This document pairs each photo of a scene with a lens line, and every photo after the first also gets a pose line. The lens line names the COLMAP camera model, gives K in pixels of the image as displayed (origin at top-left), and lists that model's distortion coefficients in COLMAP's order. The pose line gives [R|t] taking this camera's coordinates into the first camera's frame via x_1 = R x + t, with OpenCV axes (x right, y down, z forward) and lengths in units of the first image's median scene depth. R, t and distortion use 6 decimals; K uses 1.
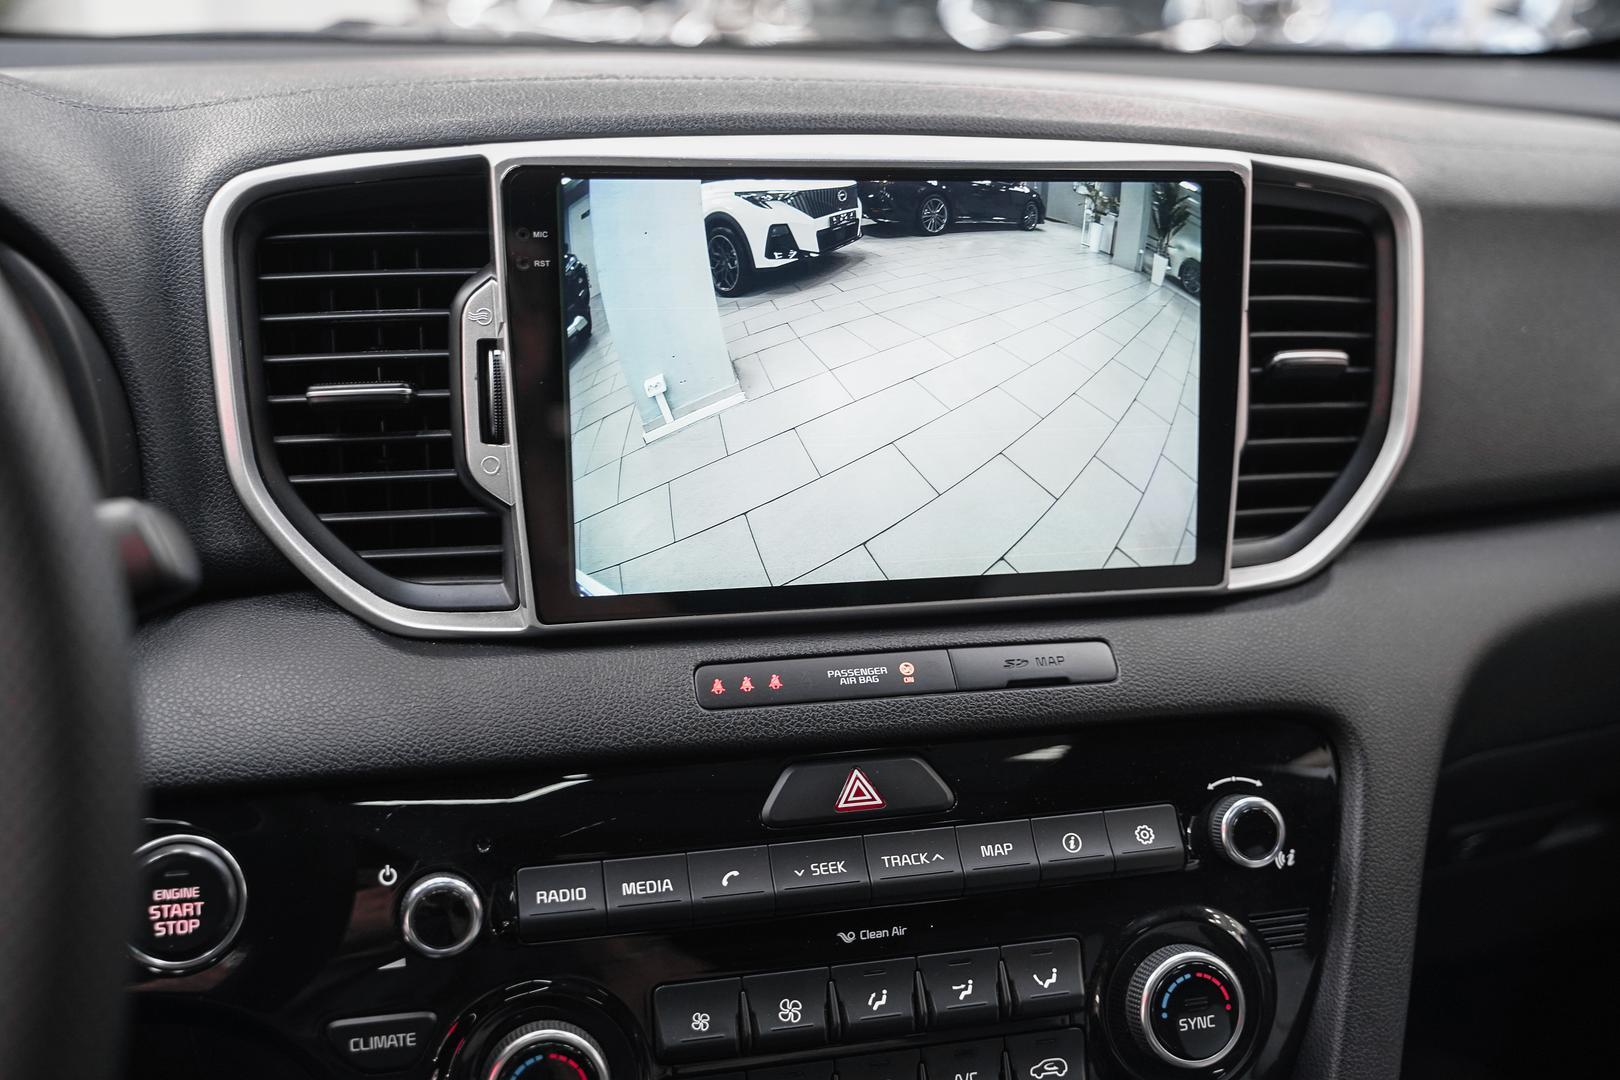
lens RADIAL K [[1650.0, 0, 810.8], [0, 1650.0, 526.3], [0, 0, 1]] dist [0.000294, -0.007131]
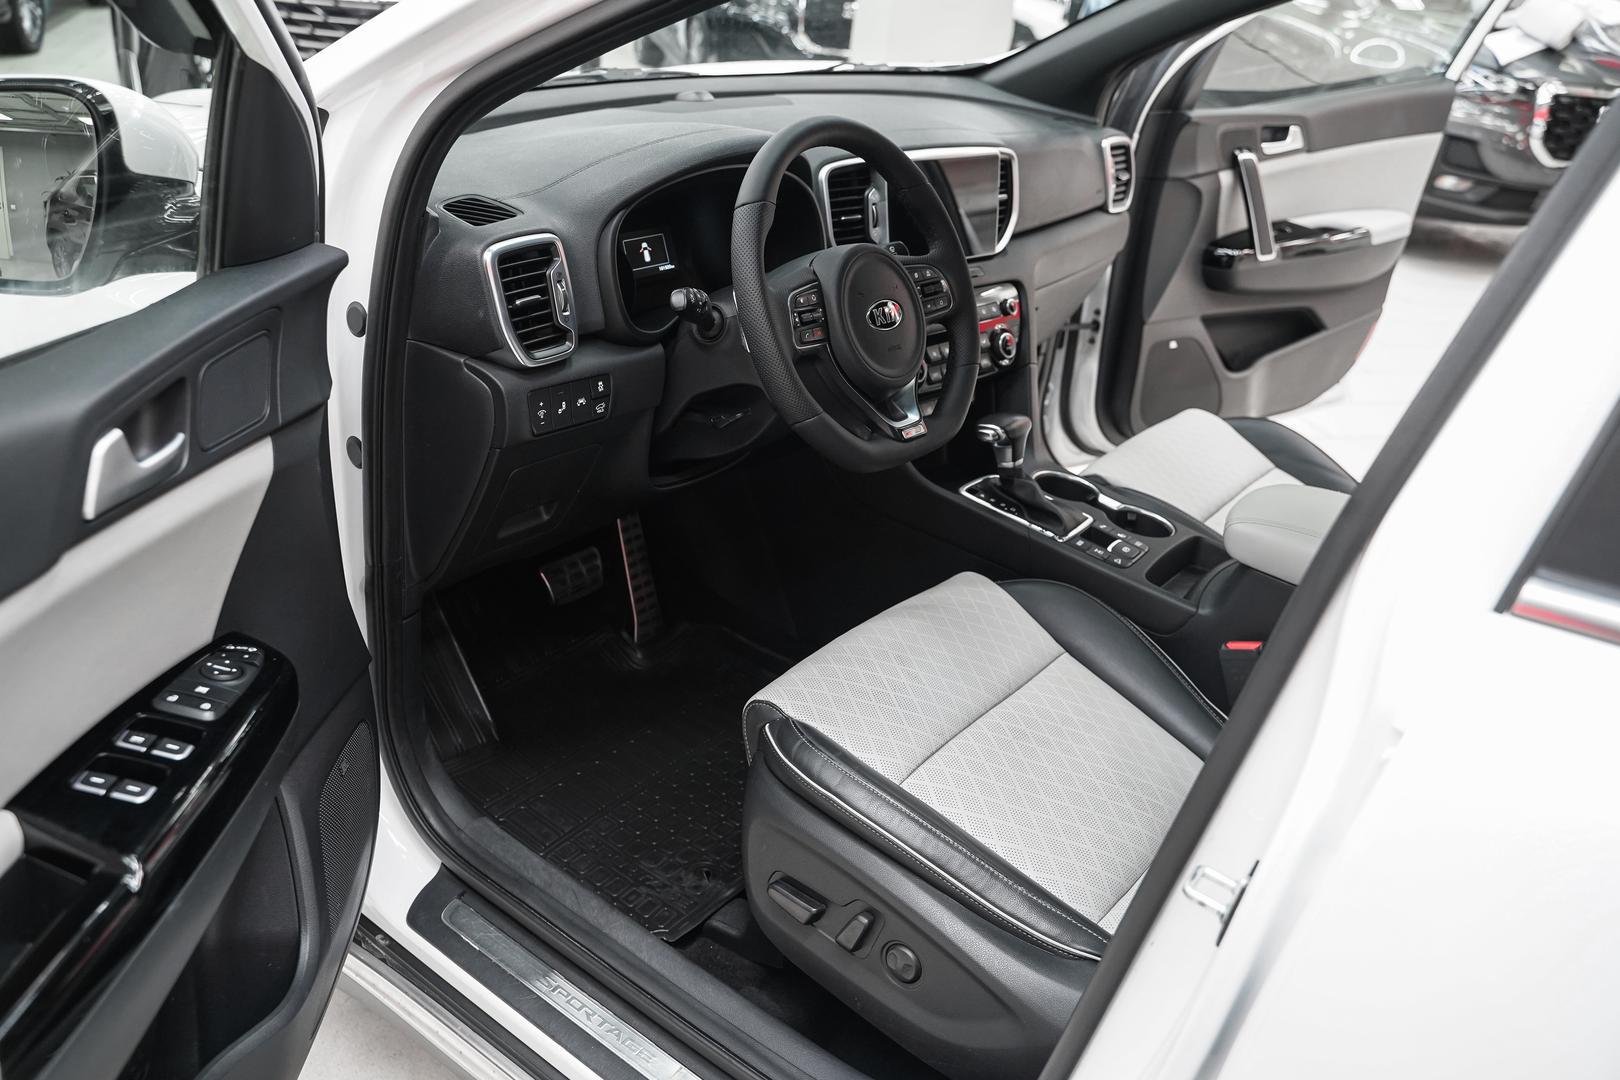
lens RADIAL K [[1328.0, 0, 810.0], [0, 1328.0, 540.0], [0, 0, 1]] dist [0.003866, 0.005526]
pose [[0.842338, -0.178595, 0.508498, -2.211798], [0.085156, 0.975751, 0.201641, 0.029753], [-0.532179, -0.126548, 0.837121, -1.874167]]
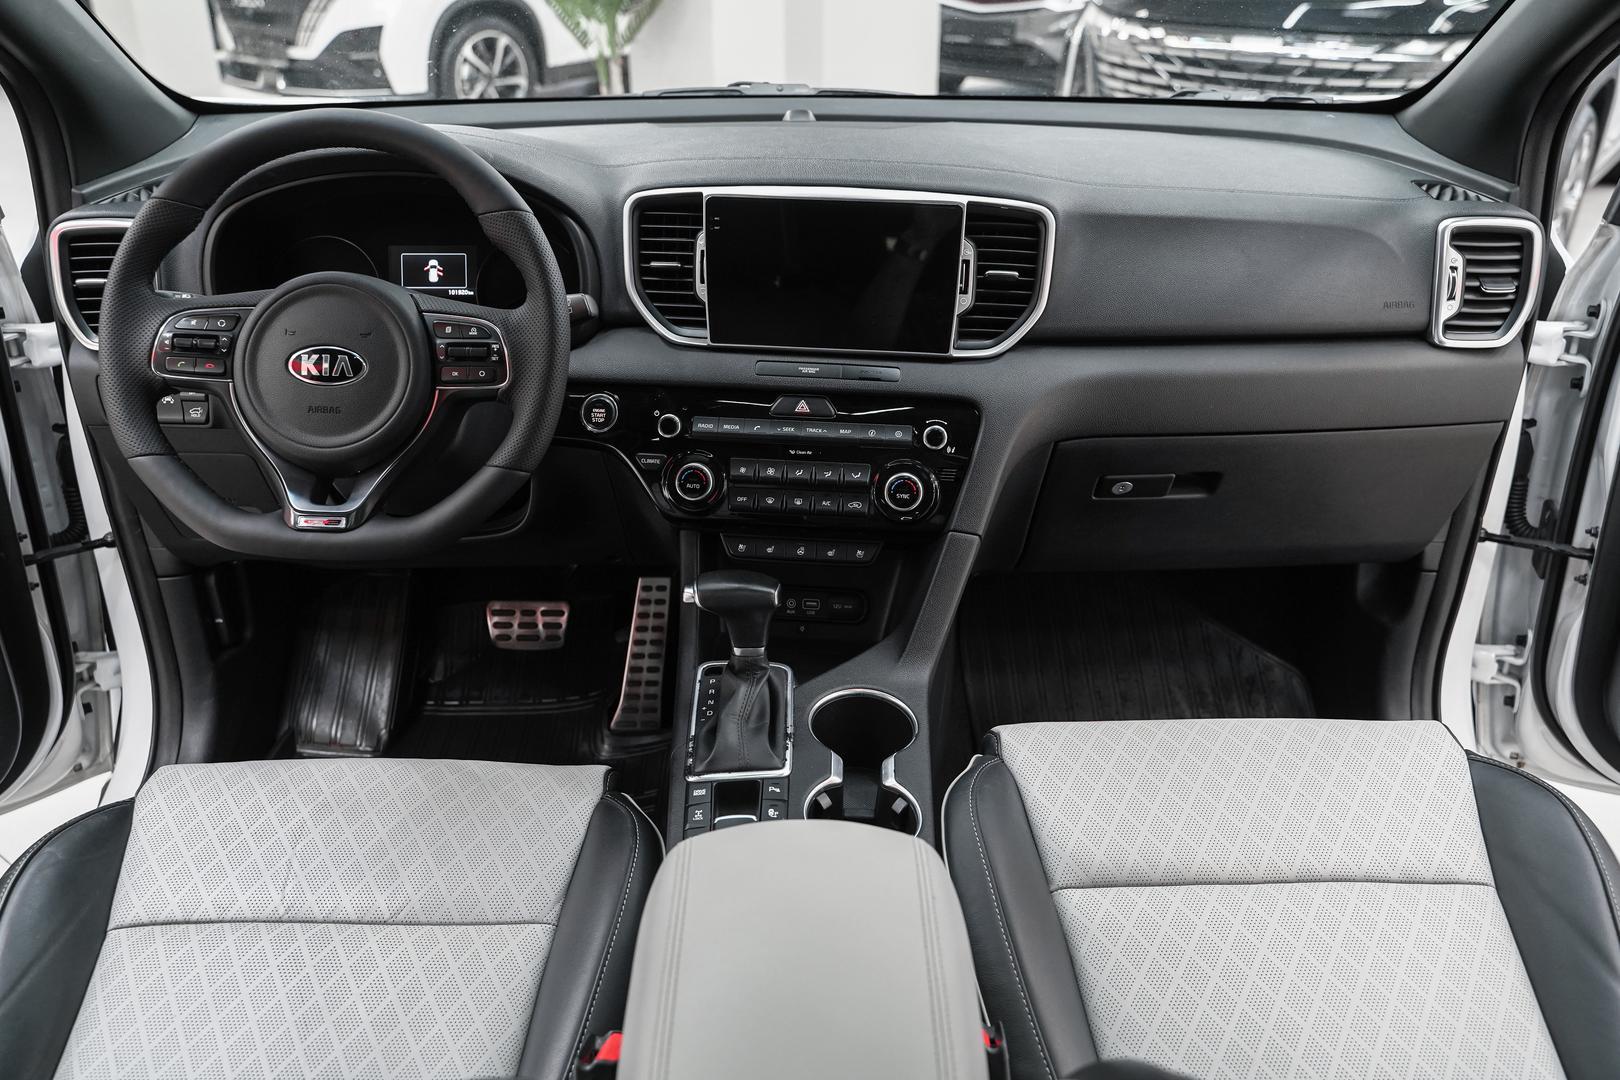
lens RADIAL K [[1328.0, 0, 810.0], [0, 1328.0, 540.0], [0, 0, 1]] dist [0.003866, 0.005526]
pose [[0.937125, 0.134552, -0.322013, 0.870396], [-0.087932, 0.983955, 0.155241, 0.018585], [0.337735, -0.117165, 0.933921, -1.337599]]
